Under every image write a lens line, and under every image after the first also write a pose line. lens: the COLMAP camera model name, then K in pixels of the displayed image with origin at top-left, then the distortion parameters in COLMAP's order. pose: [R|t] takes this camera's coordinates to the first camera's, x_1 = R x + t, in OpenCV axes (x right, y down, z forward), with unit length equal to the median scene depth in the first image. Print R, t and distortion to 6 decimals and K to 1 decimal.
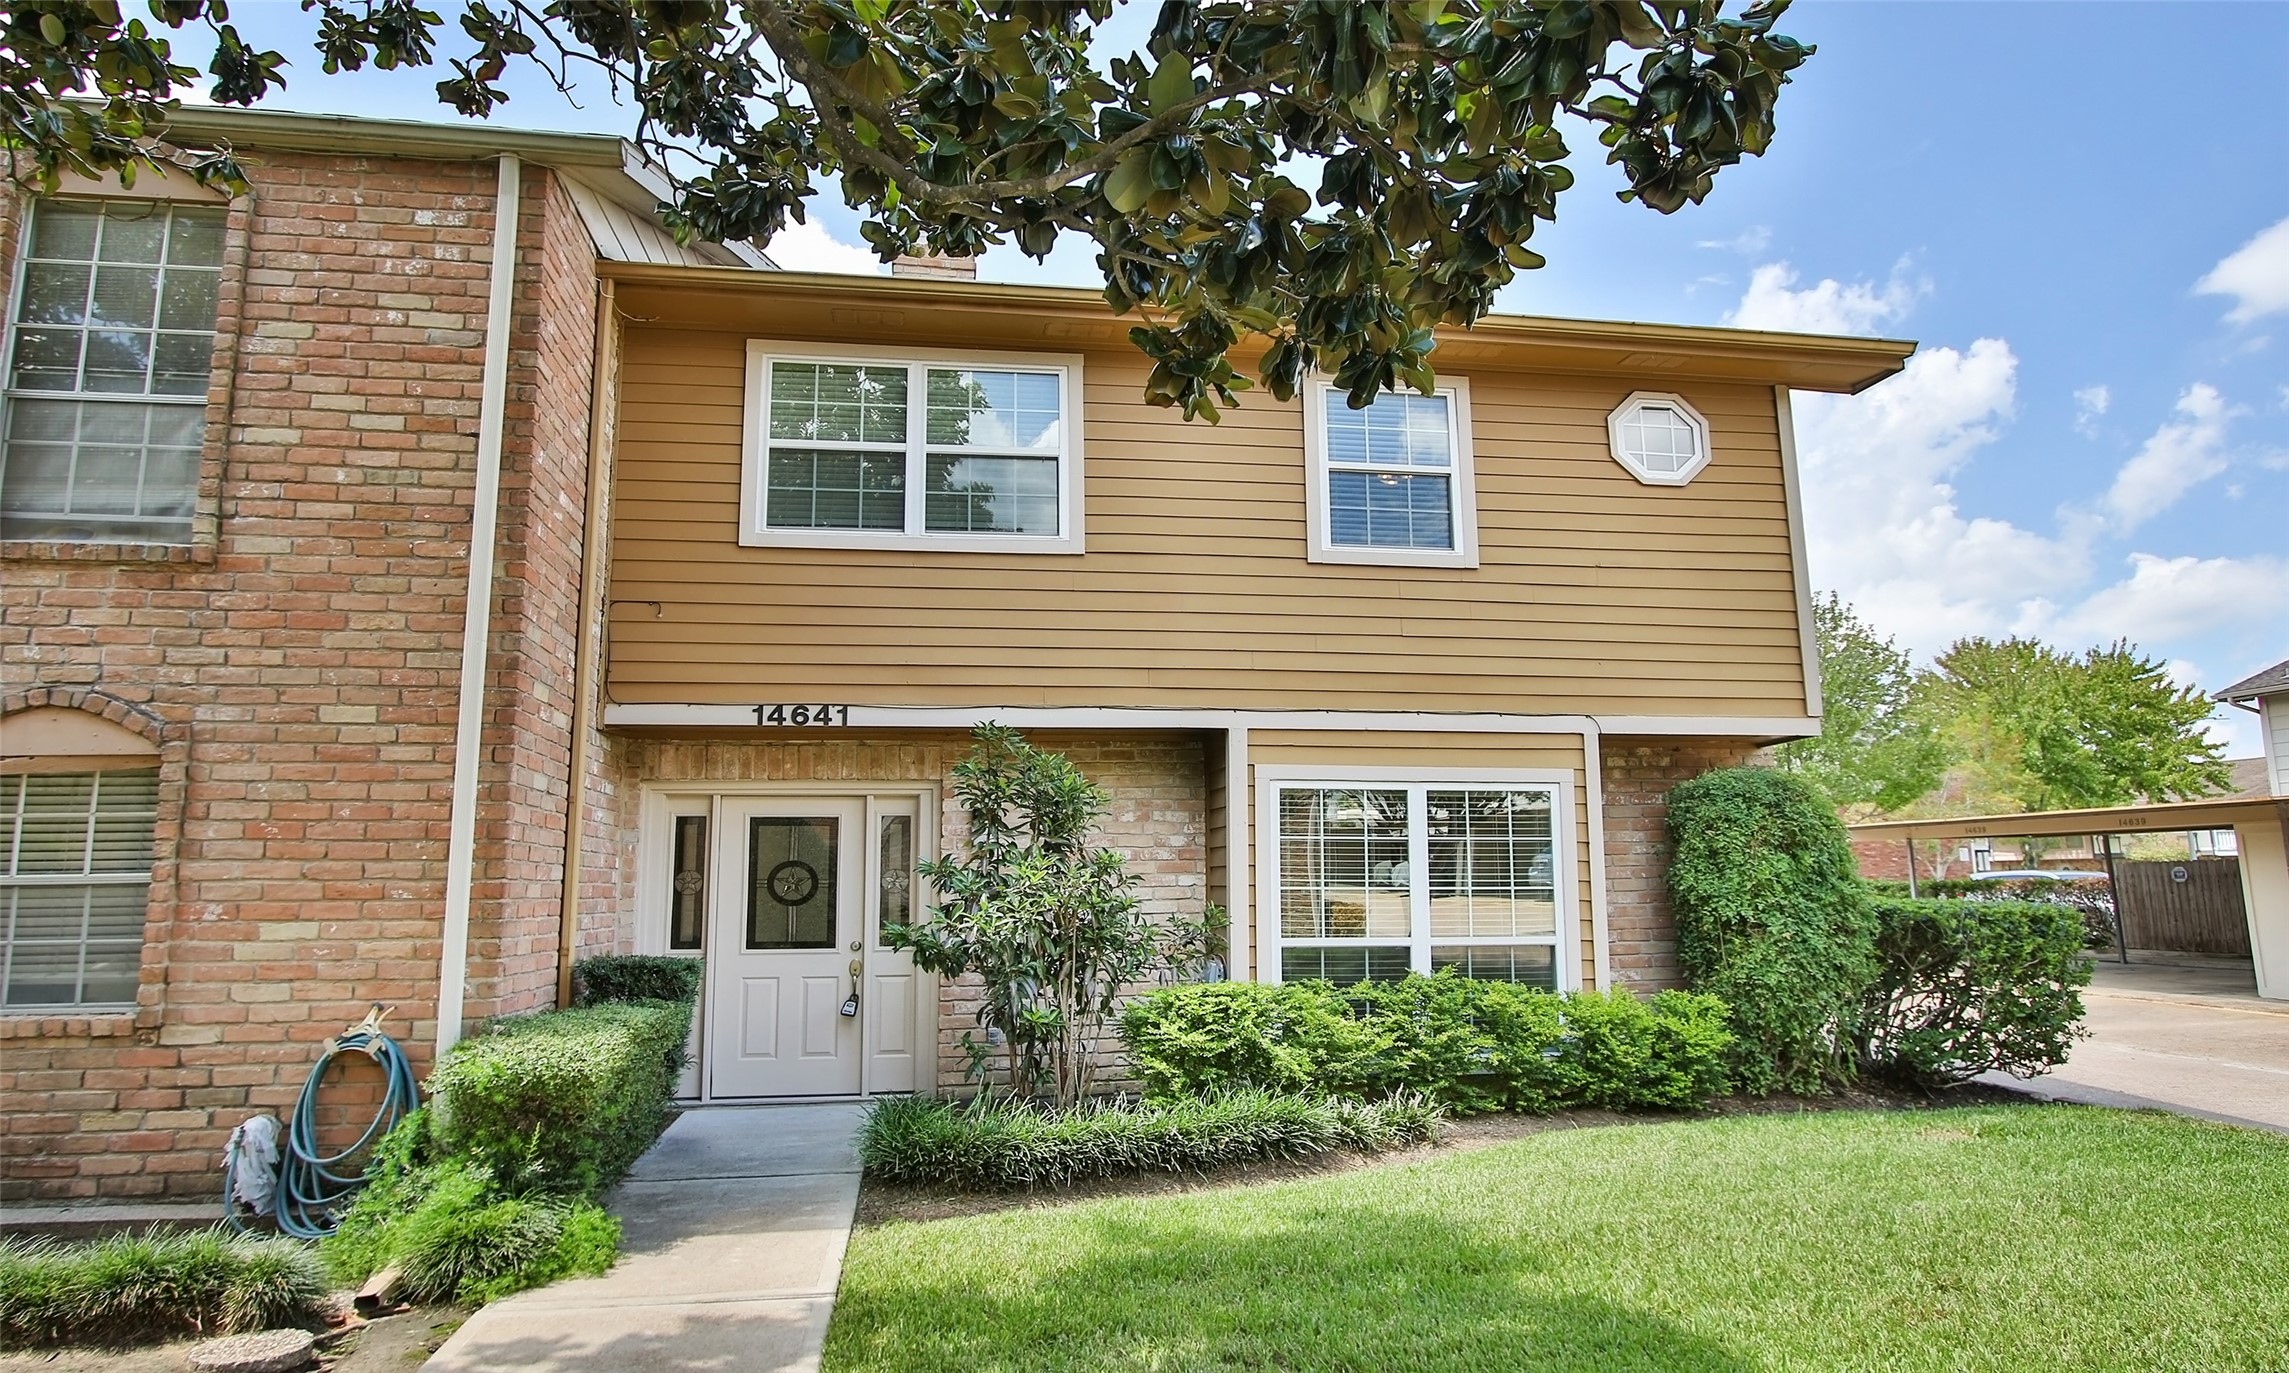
lens RADIAL K [[1289.0, 0, 1125.6], [0, 1289.0, 673.6], [0, 0, 1]] dist [-0.021166, 0.002241]
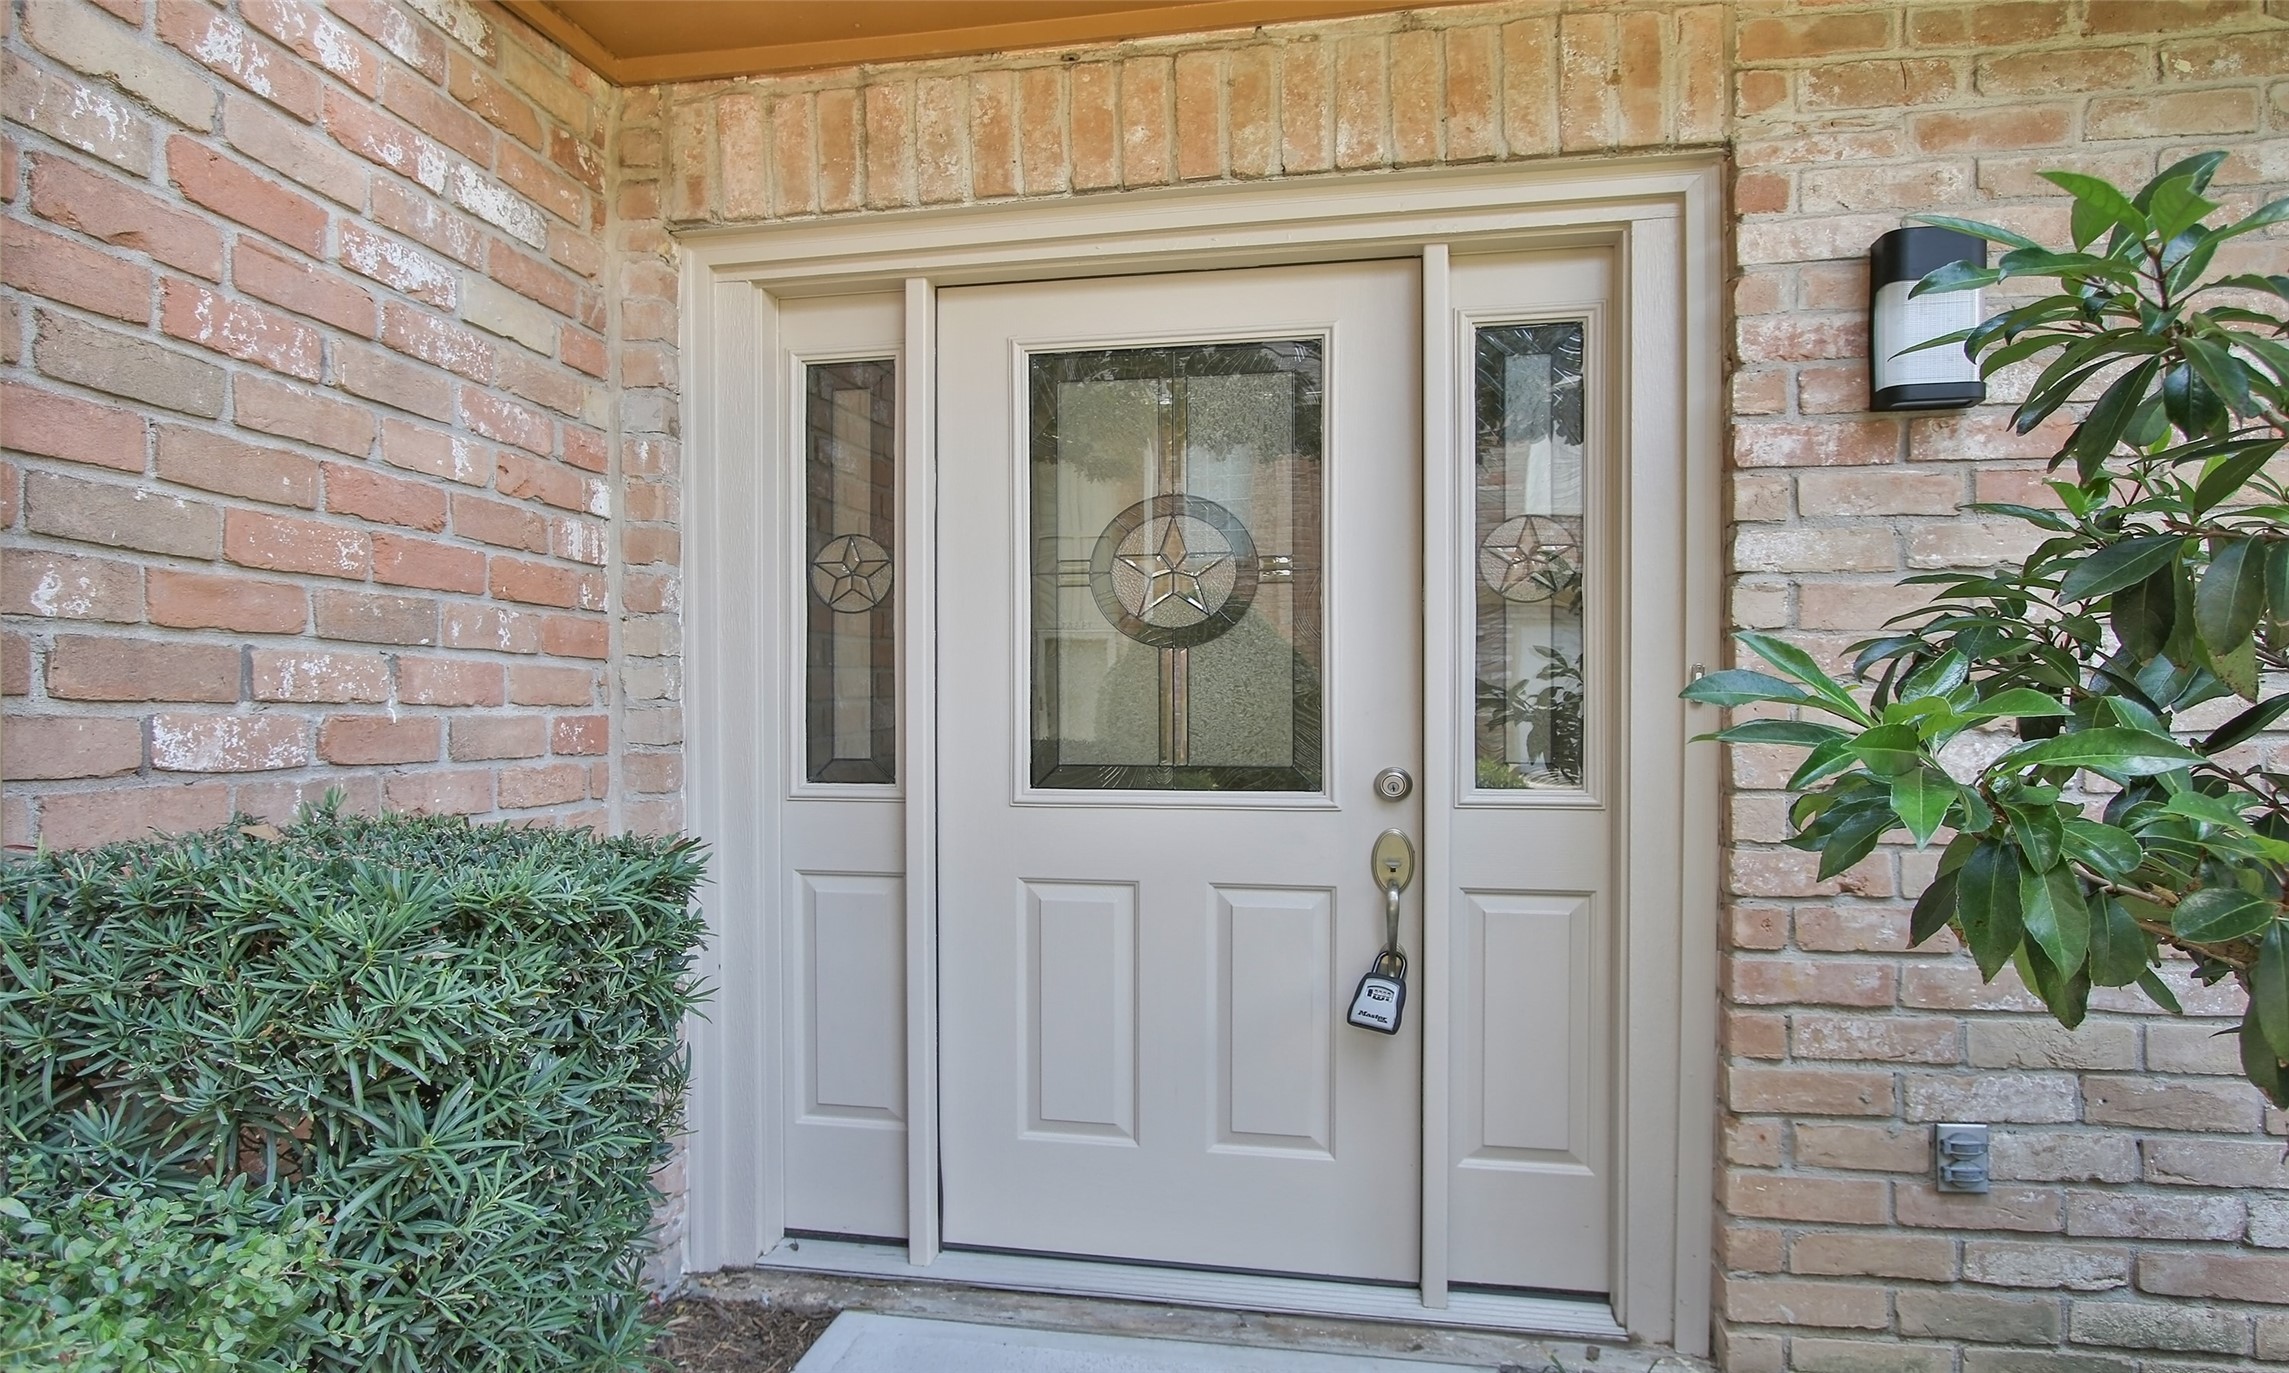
lens RADIAL K [[1331.4, 0, 1143.6], [0, 1331.4, 701.7], [0, 0, 1]] dist [-0.000241, 0.000162]
pose [[0.951101, 0.006877, -0.308802, -0.182393], [0.040316, 0.988435, 0.146184, 0.157751], [0.306236, -0.151486, 0.939825, 0.756259]]
